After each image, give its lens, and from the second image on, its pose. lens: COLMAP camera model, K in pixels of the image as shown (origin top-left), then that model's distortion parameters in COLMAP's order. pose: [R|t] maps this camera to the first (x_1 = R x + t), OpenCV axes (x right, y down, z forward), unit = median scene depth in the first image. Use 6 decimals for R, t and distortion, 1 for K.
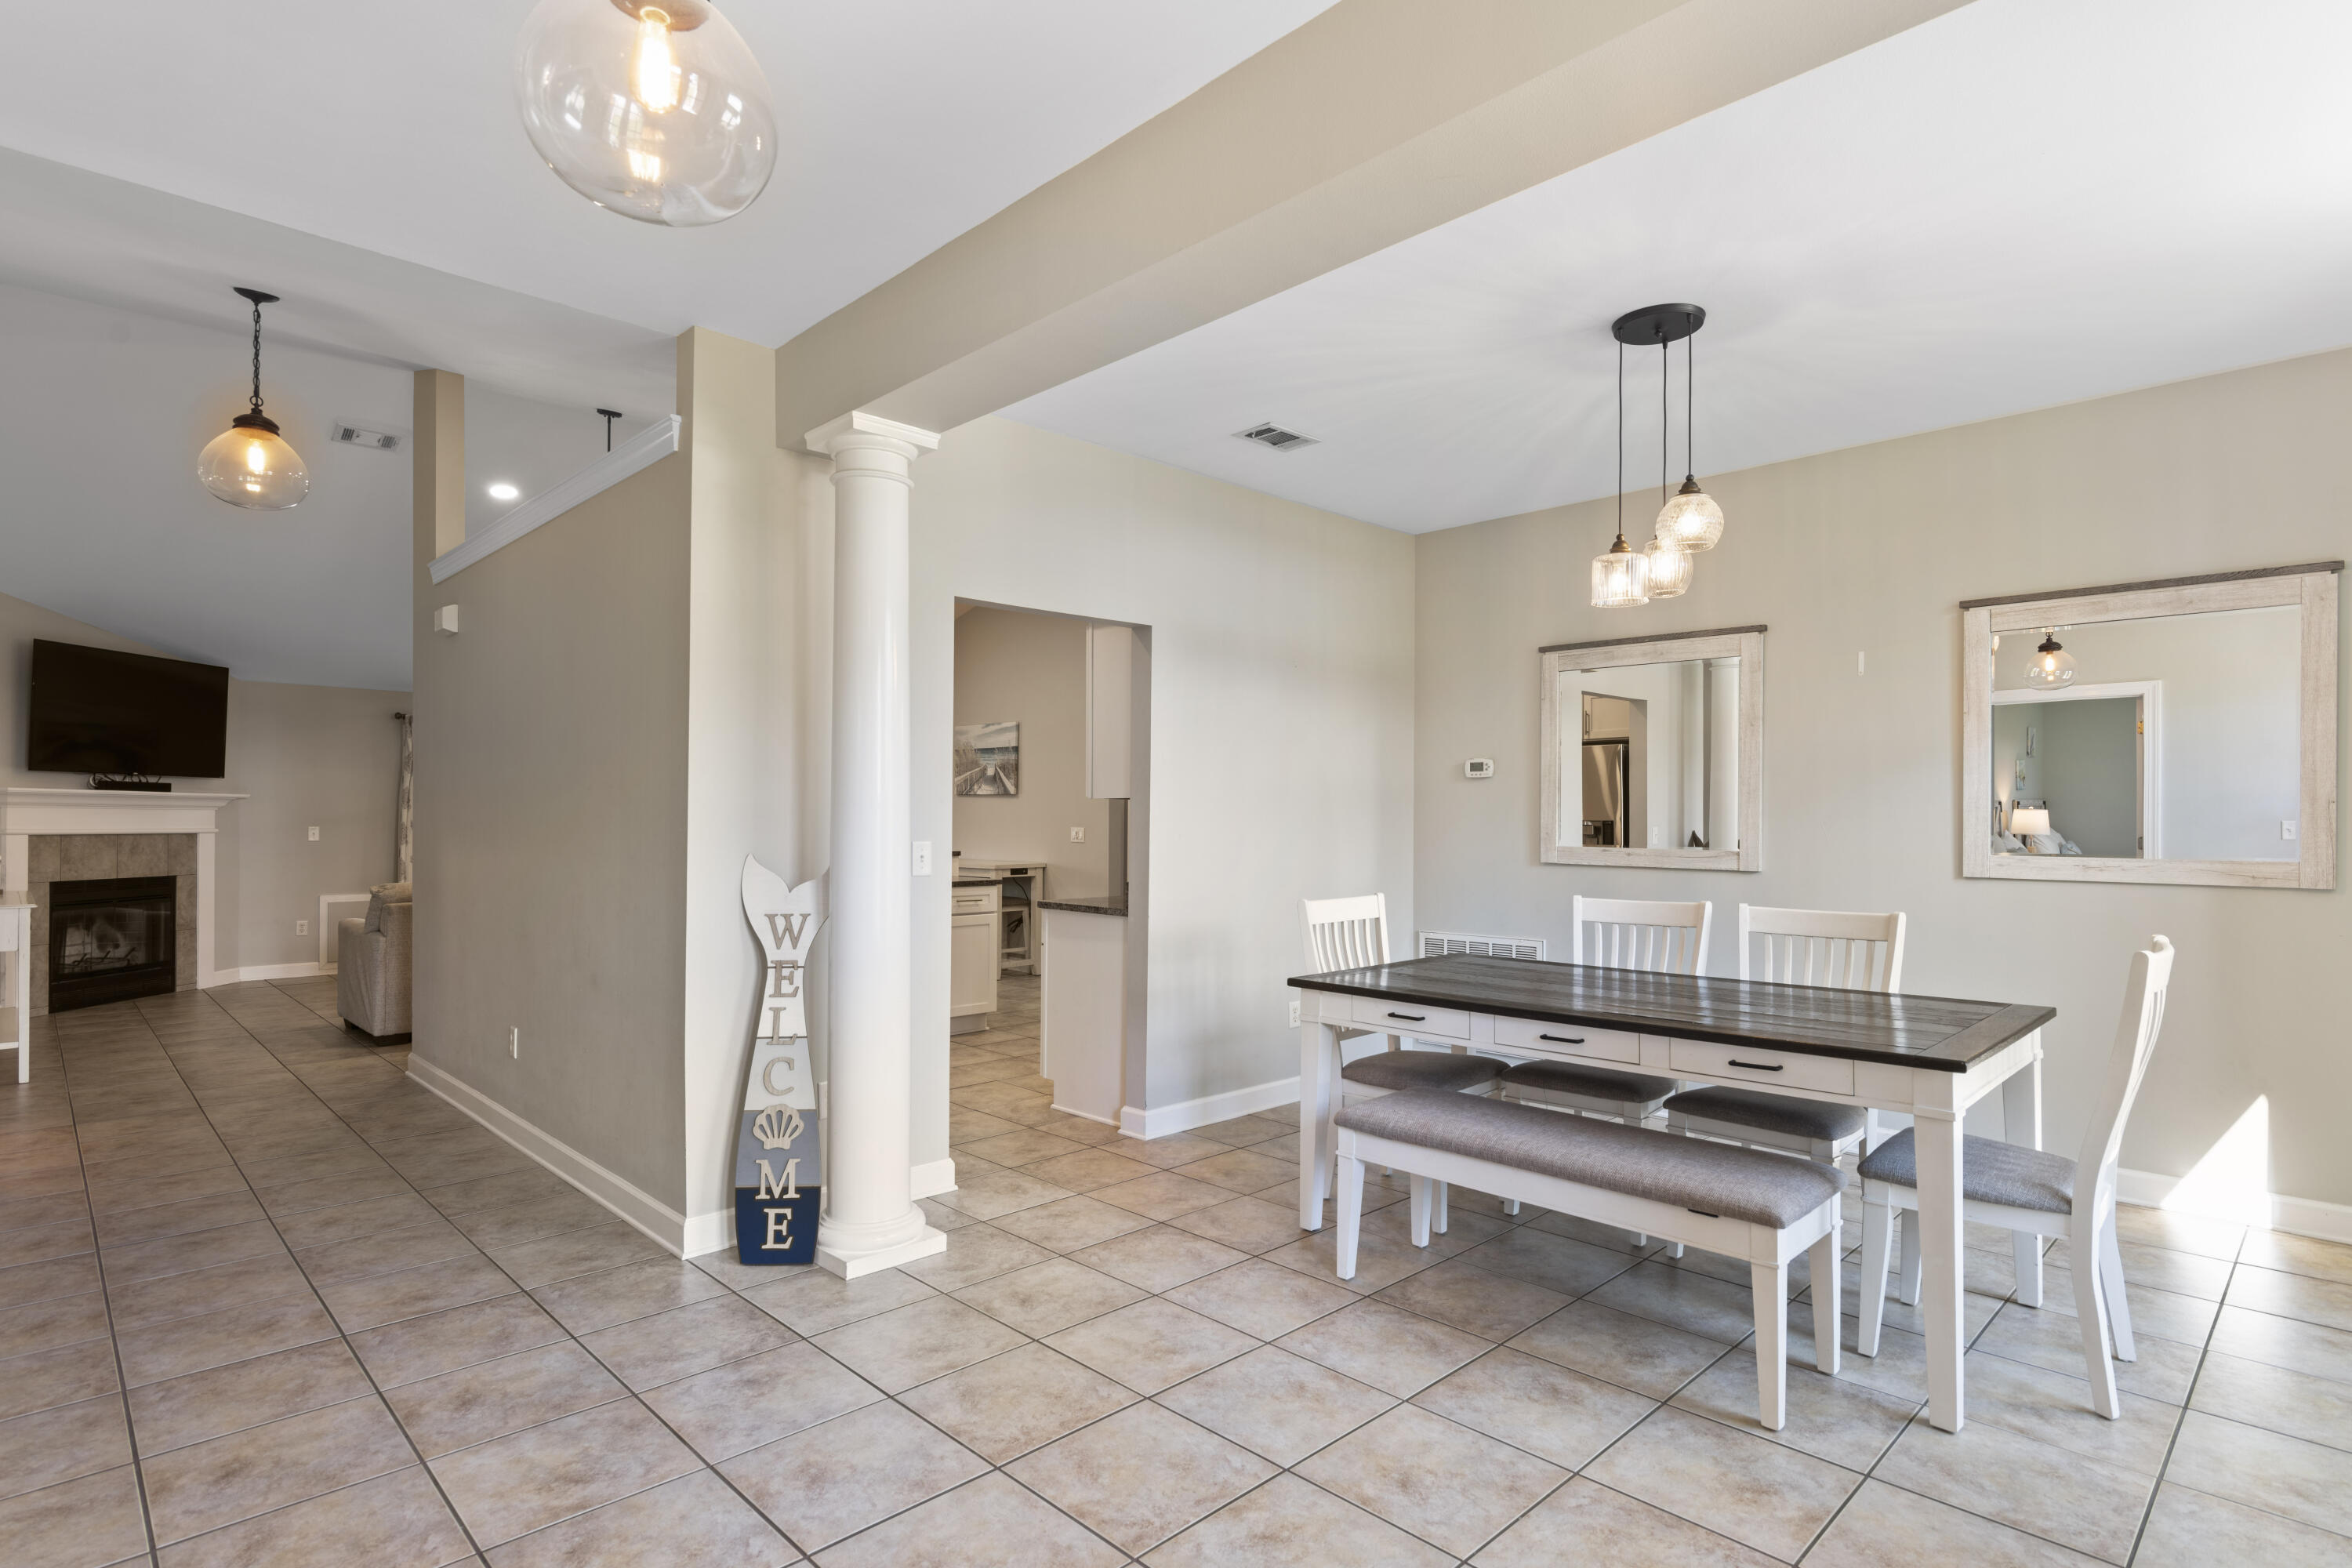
lens RADIAL K [[1187.0, 0, 1184.8], [0, 1187.0, 814.2], [0, 0, 1]] dist [0.003659, -0.000284]
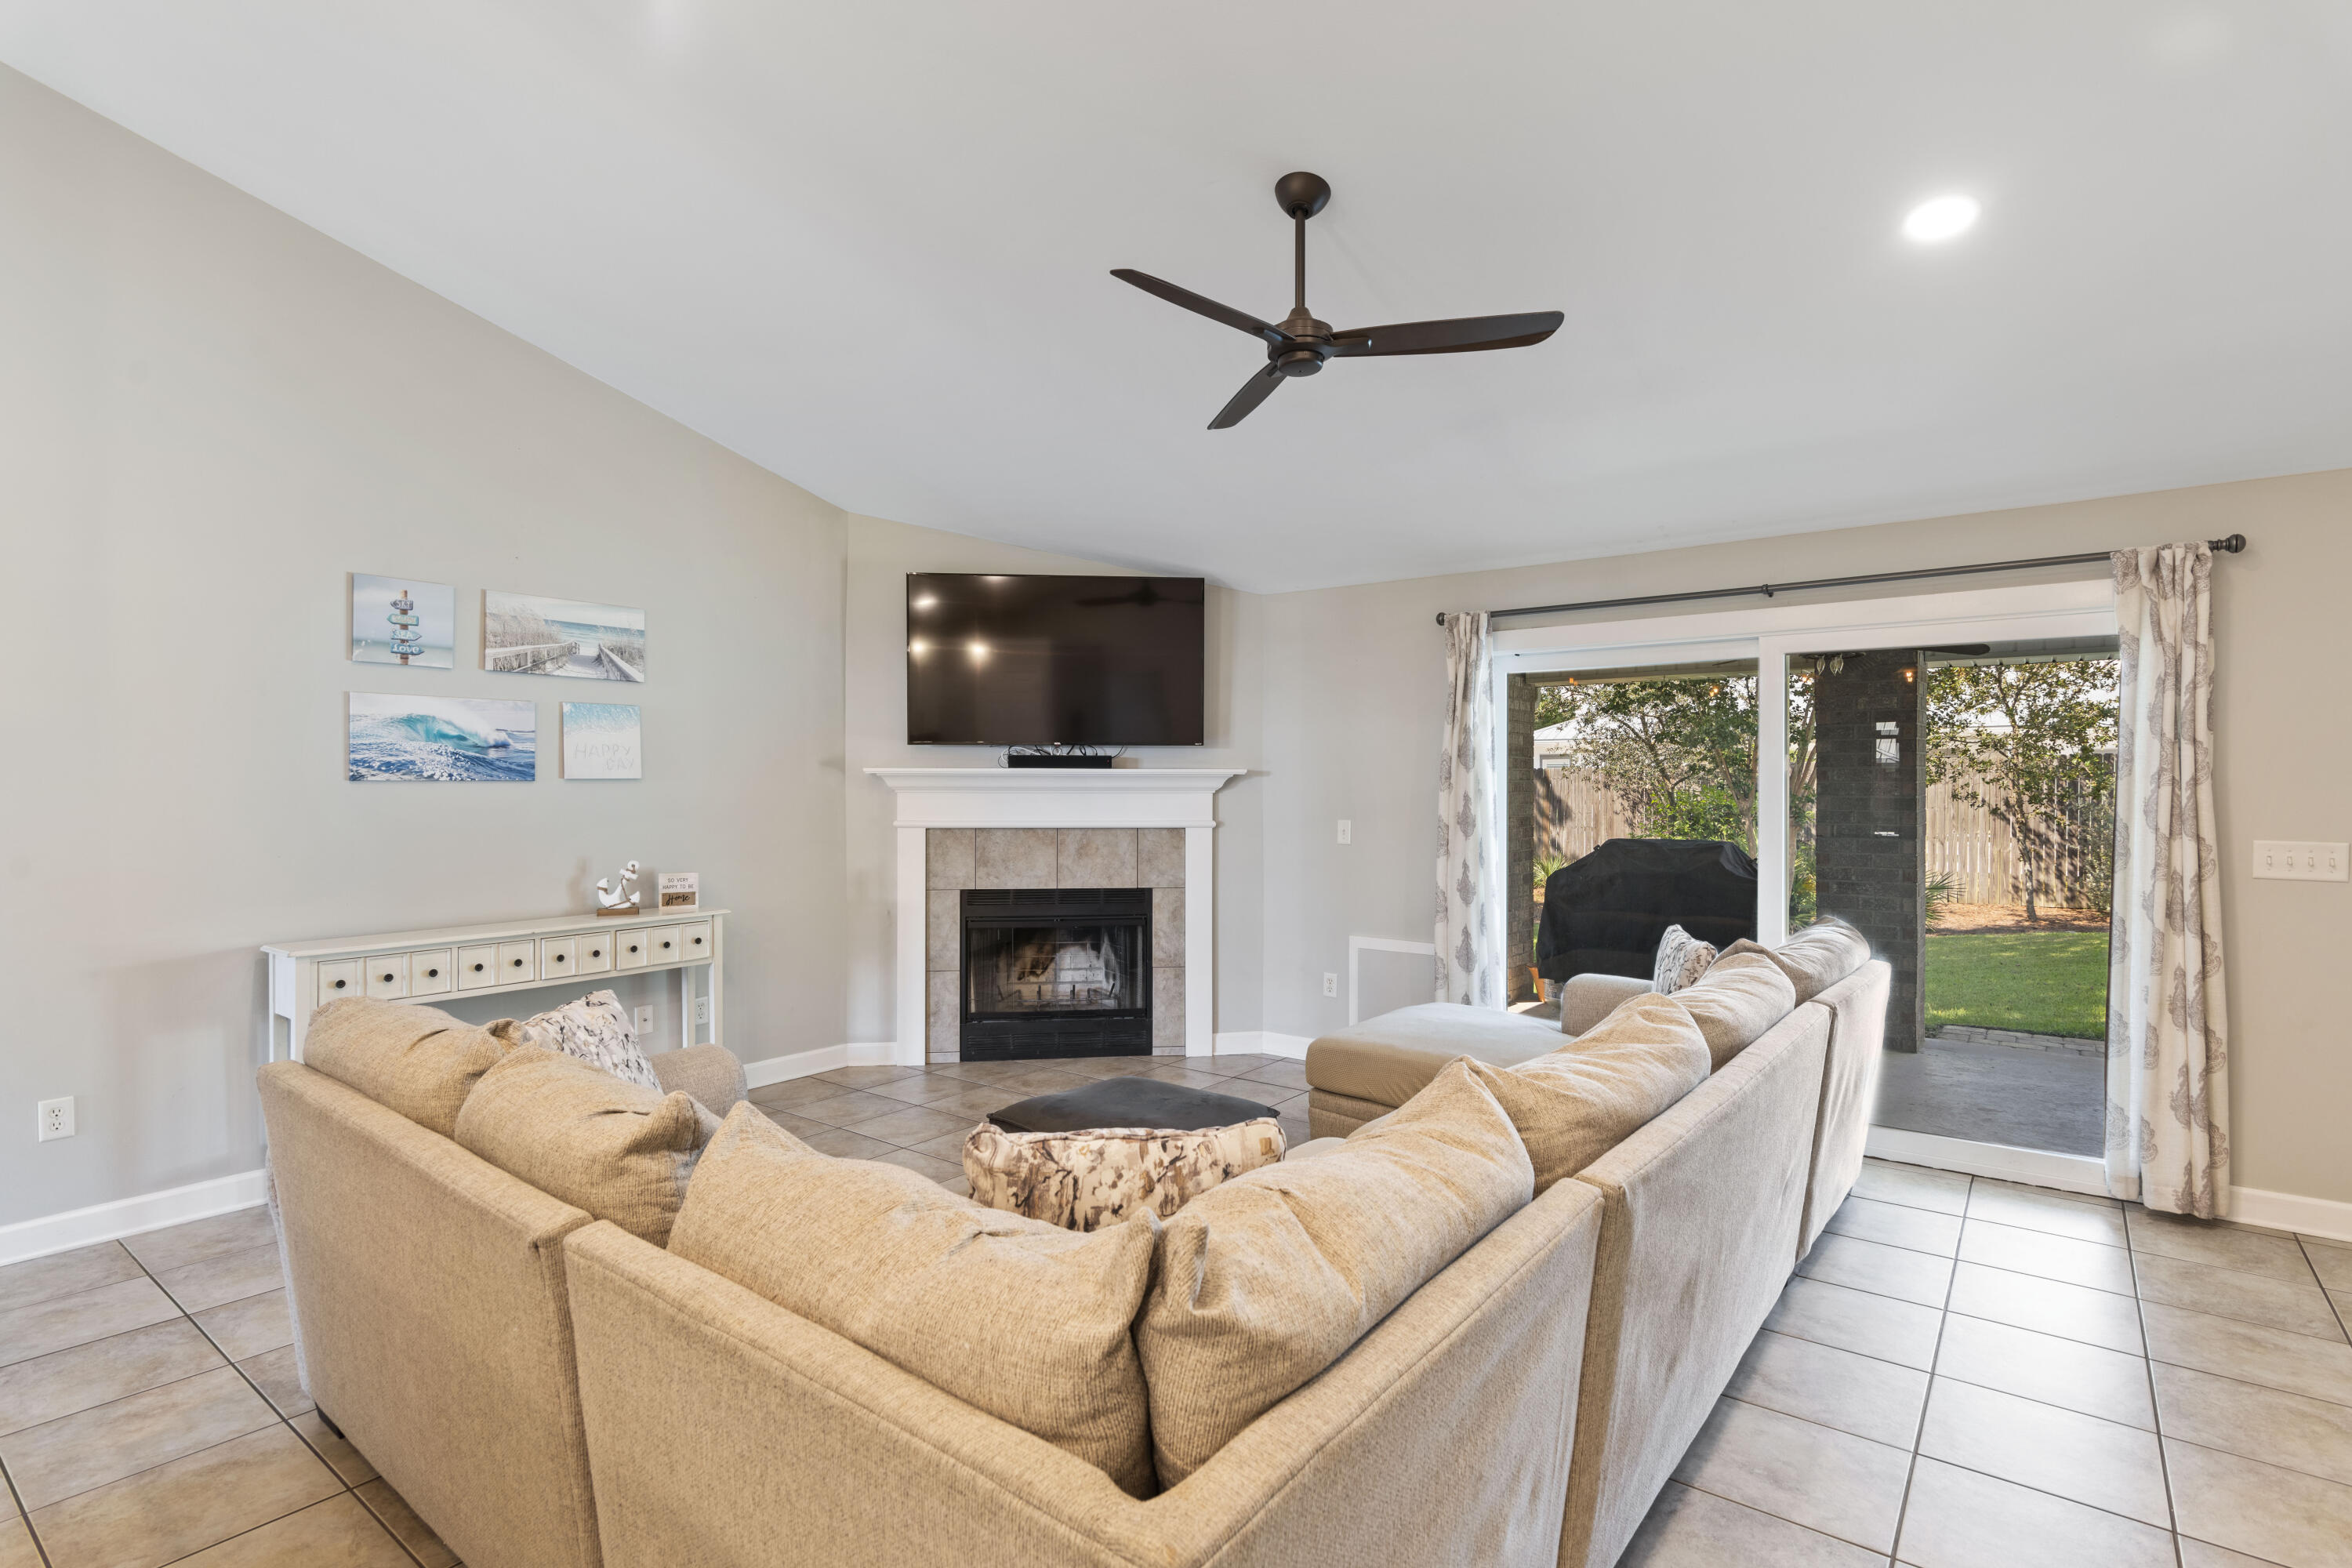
lens RADIAL K [[1146.2, 0, 1173.2], [0, 1146.2, 783.8], [0, 0, 1]] dist [0.000136, -0.000447]
pose [[0.136194, -0.000044, -0.990682, -0.432128], [0.004301, 0.999991, 0.000547, -0.022745], [0.990673, -0.004335, 0.136193, 2.173766]]
